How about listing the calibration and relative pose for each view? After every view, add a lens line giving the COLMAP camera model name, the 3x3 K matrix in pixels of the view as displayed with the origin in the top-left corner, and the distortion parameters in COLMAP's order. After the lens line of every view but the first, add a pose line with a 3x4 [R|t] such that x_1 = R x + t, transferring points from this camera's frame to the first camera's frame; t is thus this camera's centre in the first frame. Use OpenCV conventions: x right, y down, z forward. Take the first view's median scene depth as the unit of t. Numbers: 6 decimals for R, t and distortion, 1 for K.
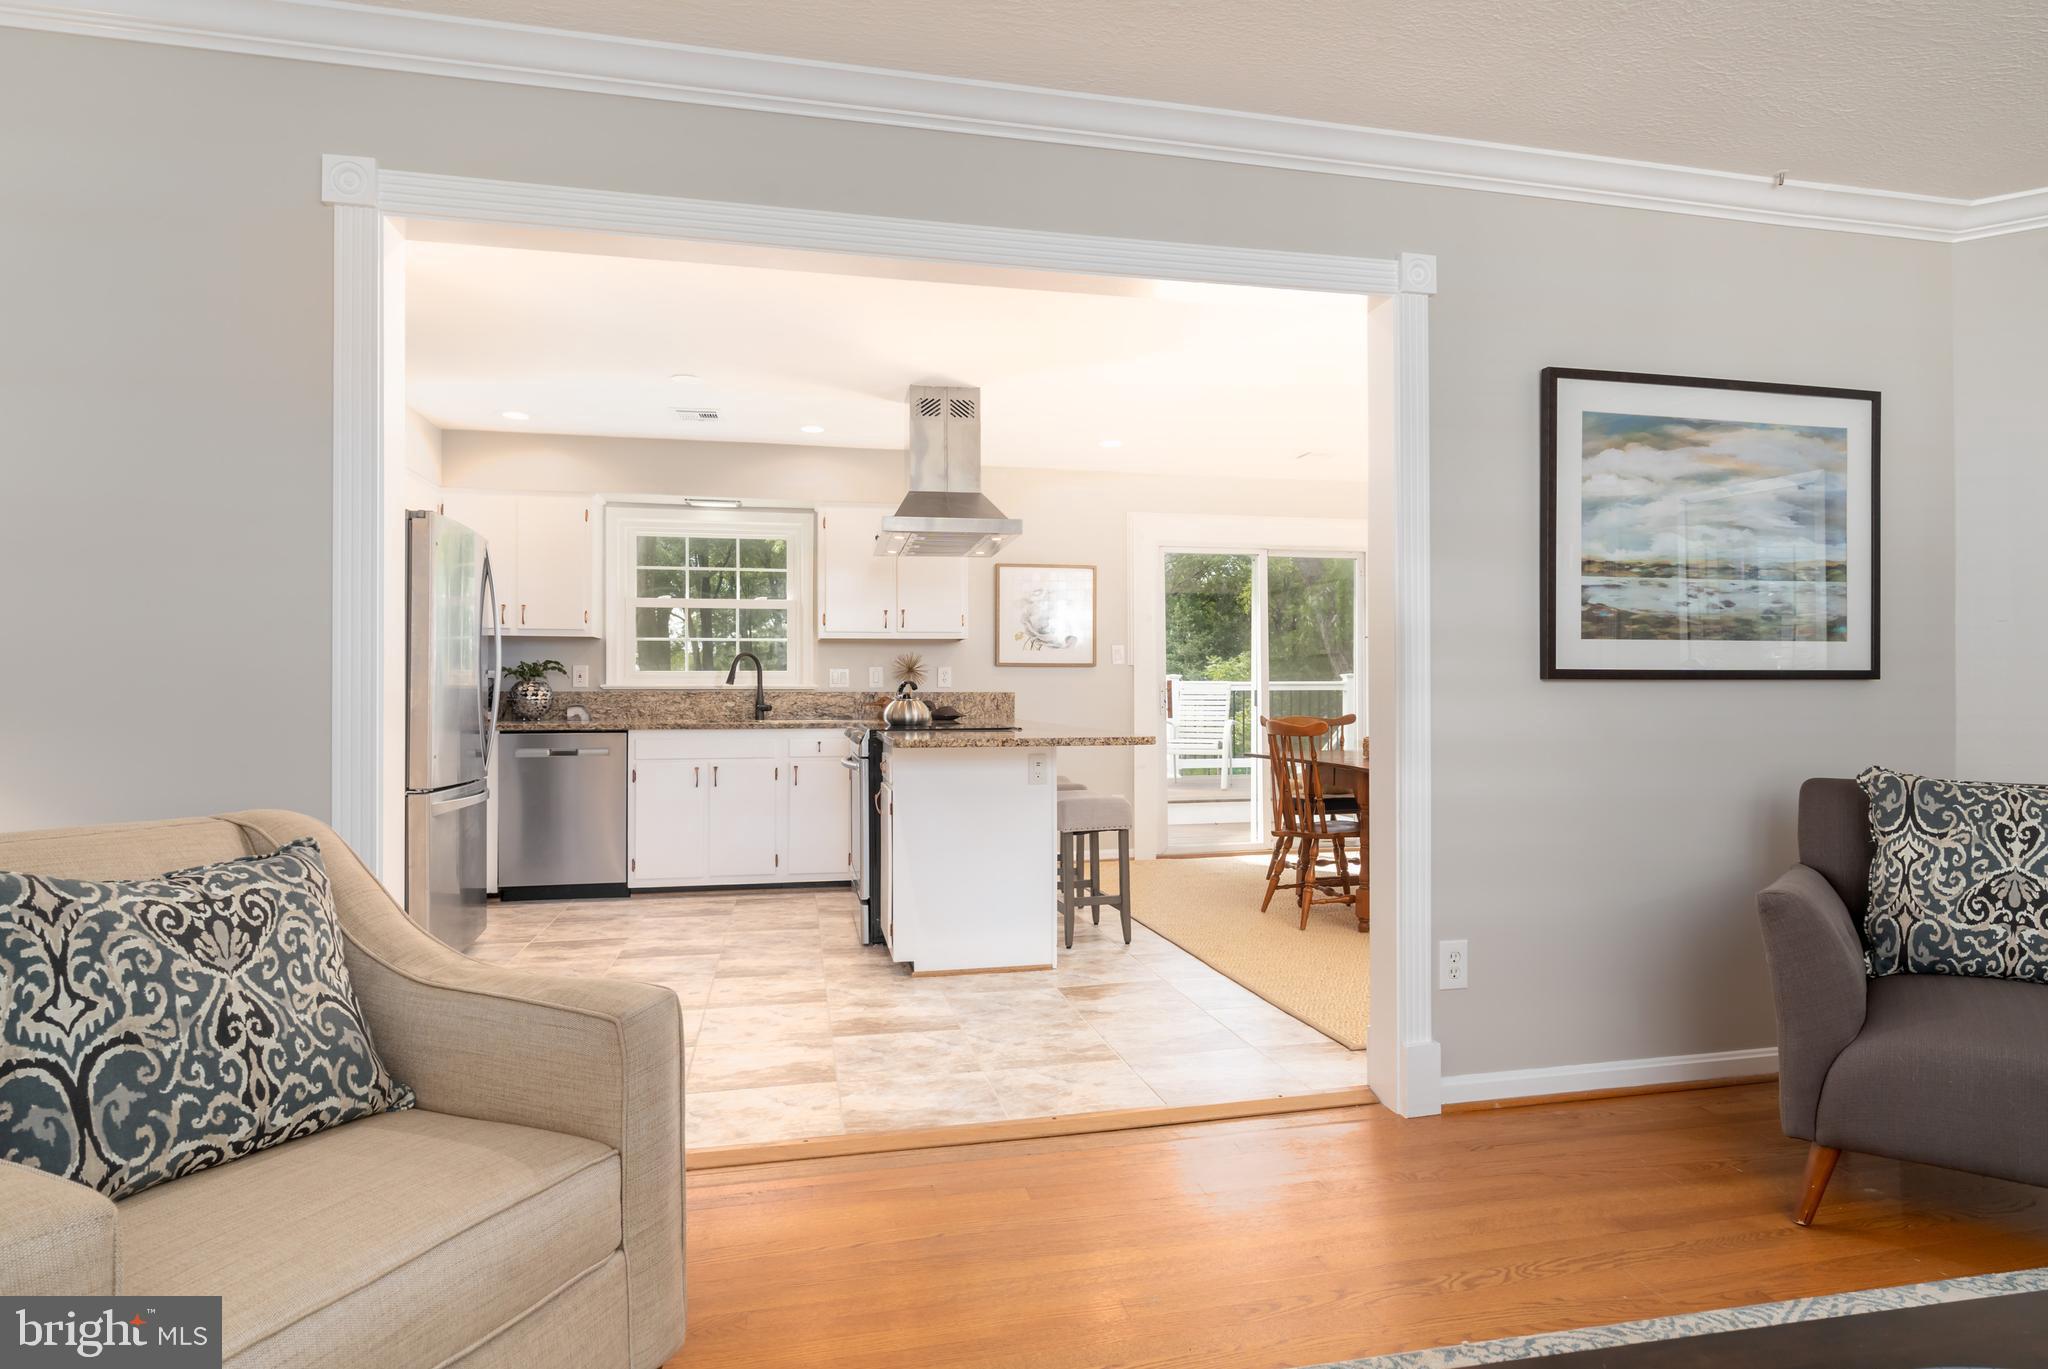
lens RADIAL K [[1075.4, 0, 1054.3], [0, 1075.4, 680.7], [0, 0, 1]] dist [-0.007846, 0.000950]
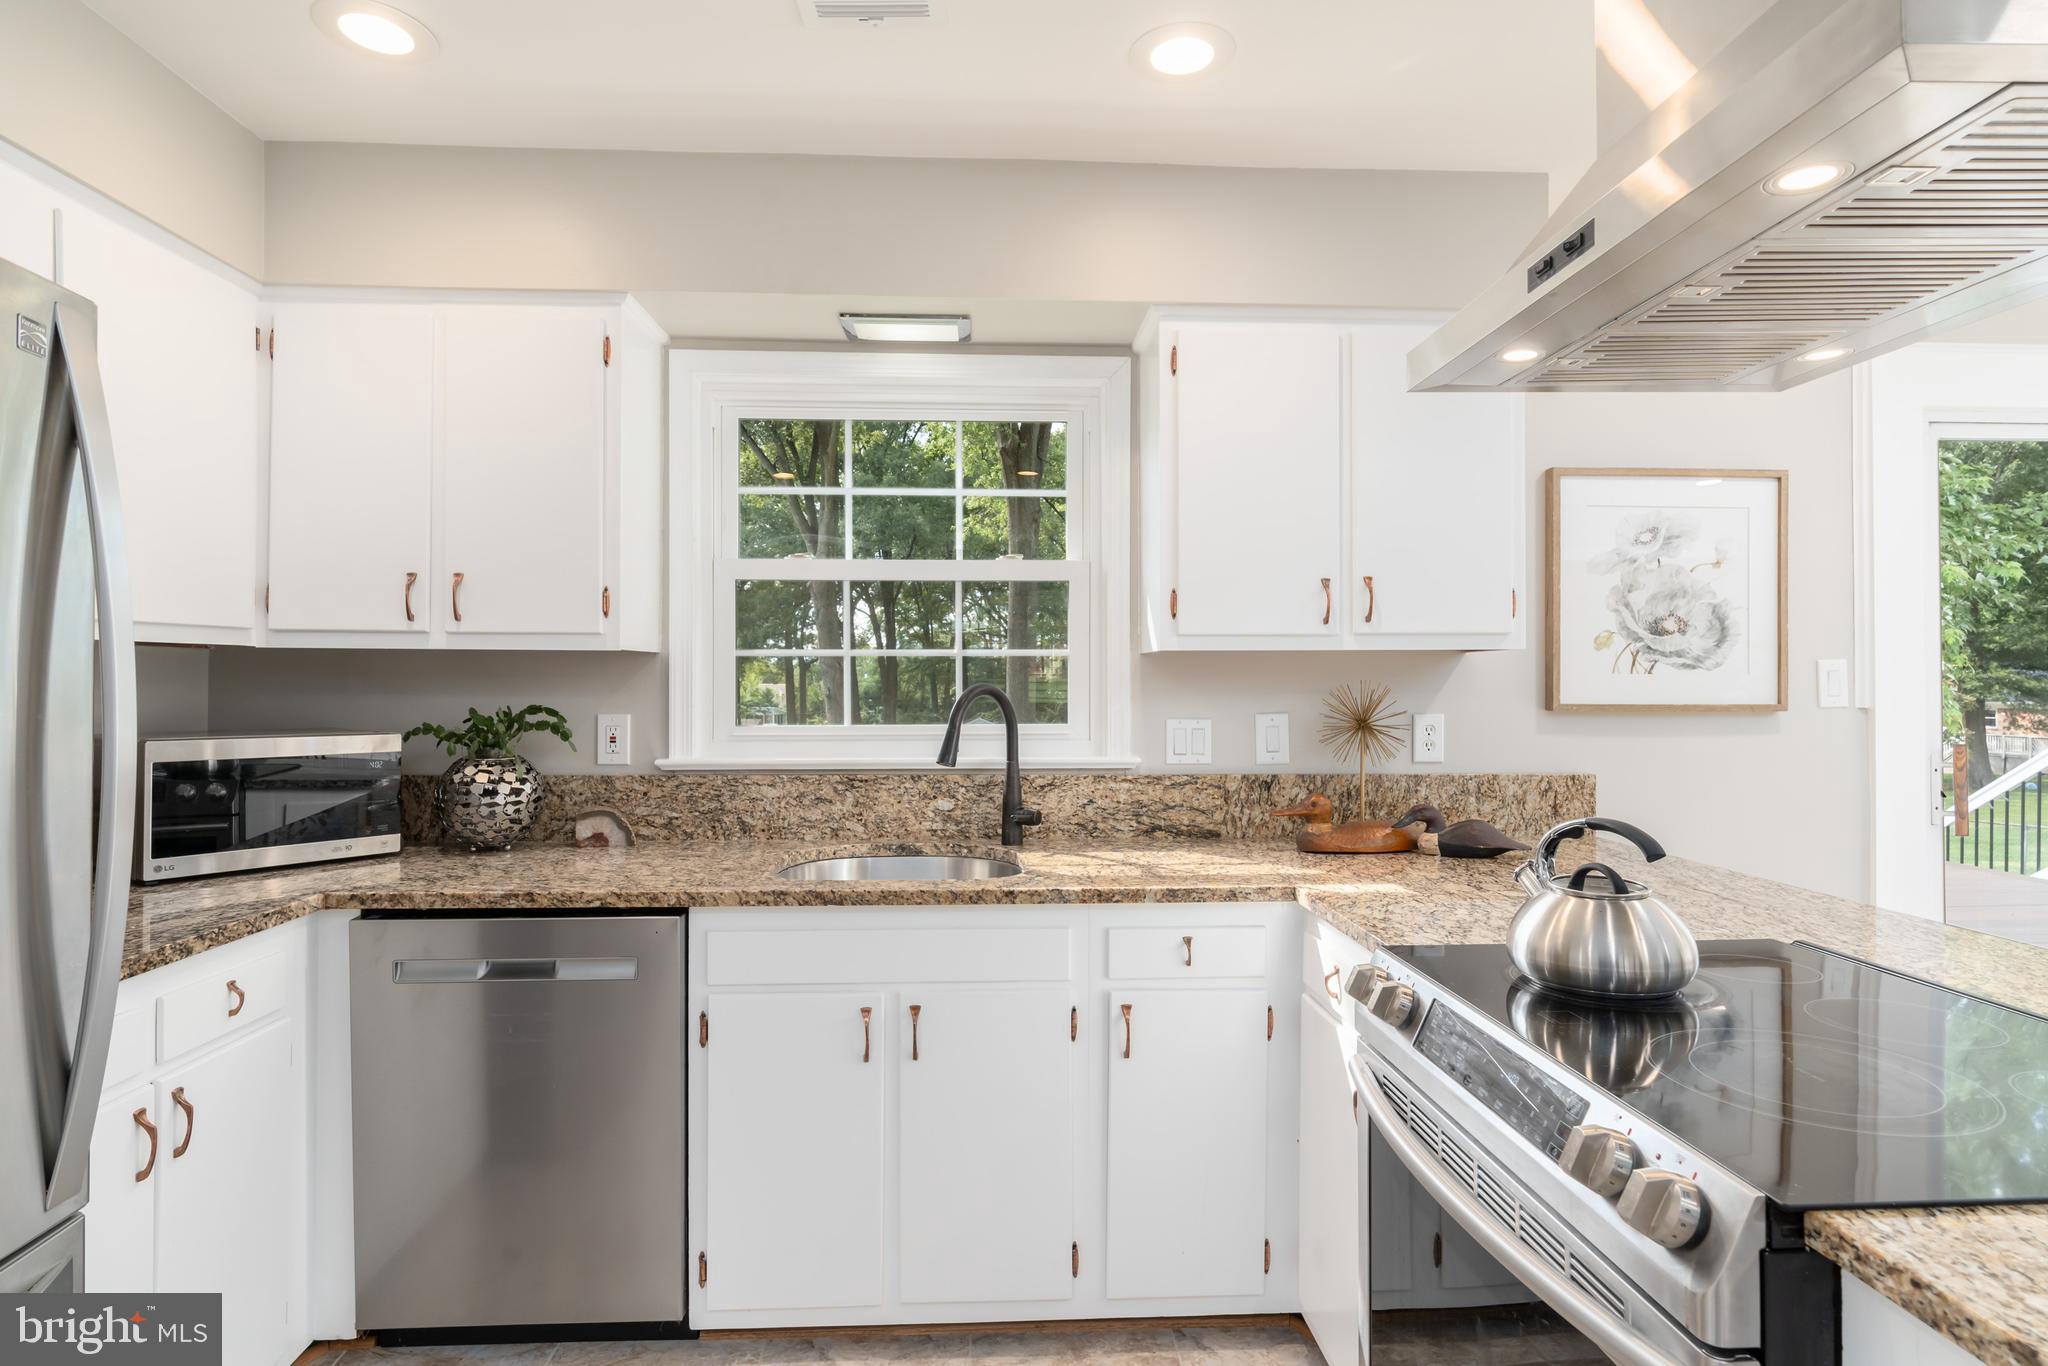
lens RADIAL K [[1075.4, 0, 1033.2], [0, 1075.4, 676.5], [0, 0, 1]] dist [-0.007846, 0.000950]
pose [[0.984115, 0.000937, -0.177529, -0.195400], [-0.000418, 0.999996, 0.002960, -0.031039], [0.177531, -0.002839, 0.984111, 0.599147]]
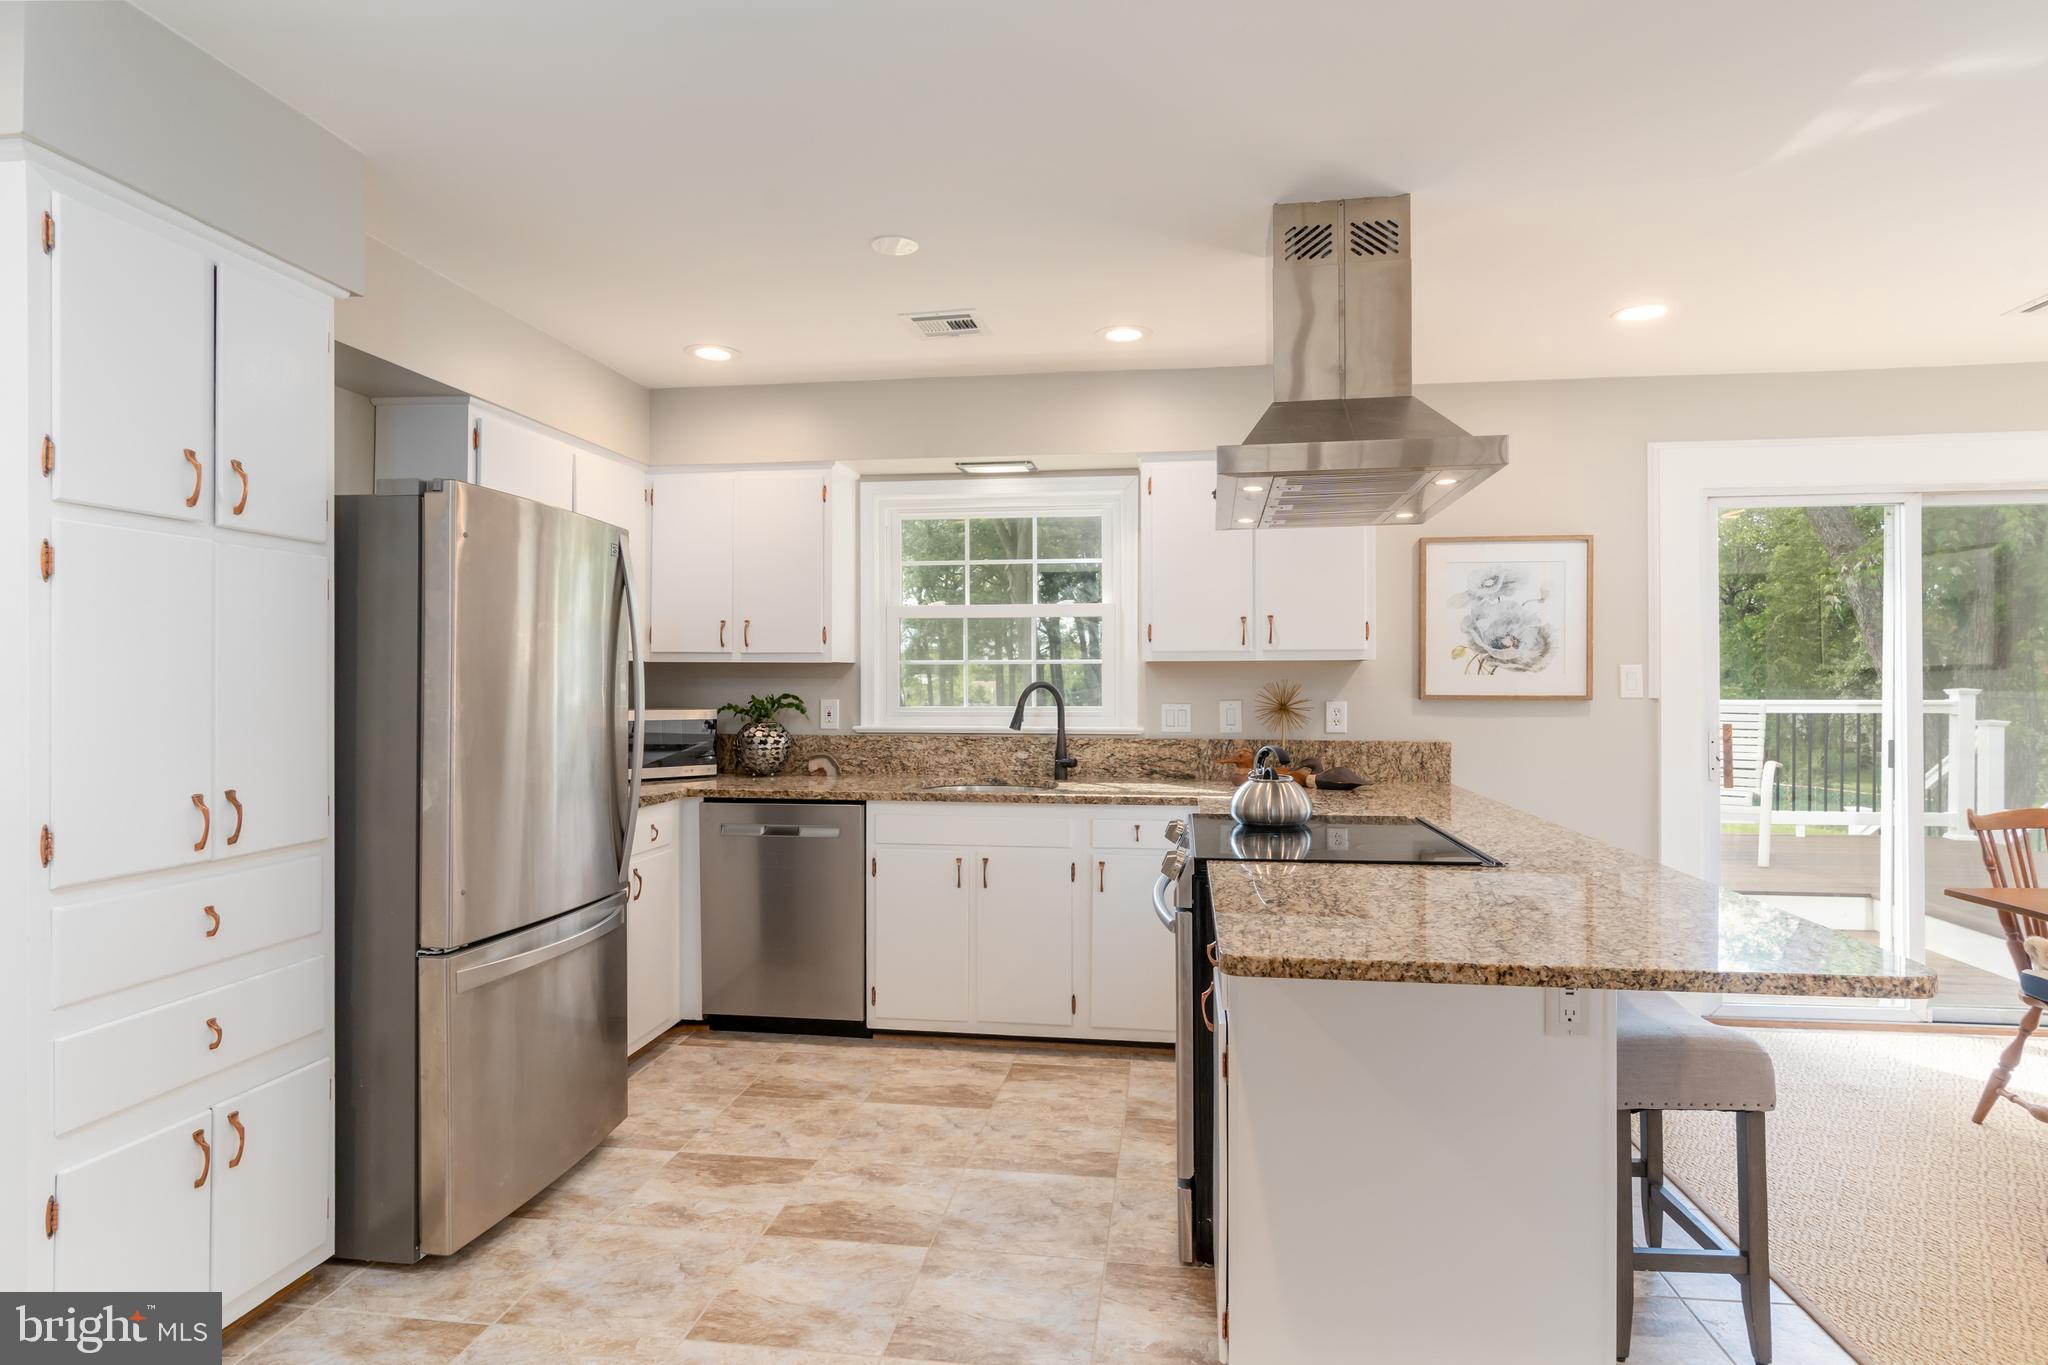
lens RADIAL K [[1075.4, 0, 1051.8], [0, 1075.4, 678.8], [0, 0, 1]] dist [-0.007846, 0.000950]
pose [[0.937547, 0.001240, -0.347856, -0.040586], [0.001251, 0.999975, 0.006937, -0.033447], [0.347856, -0.006940, 0.937522, 0.359177]]
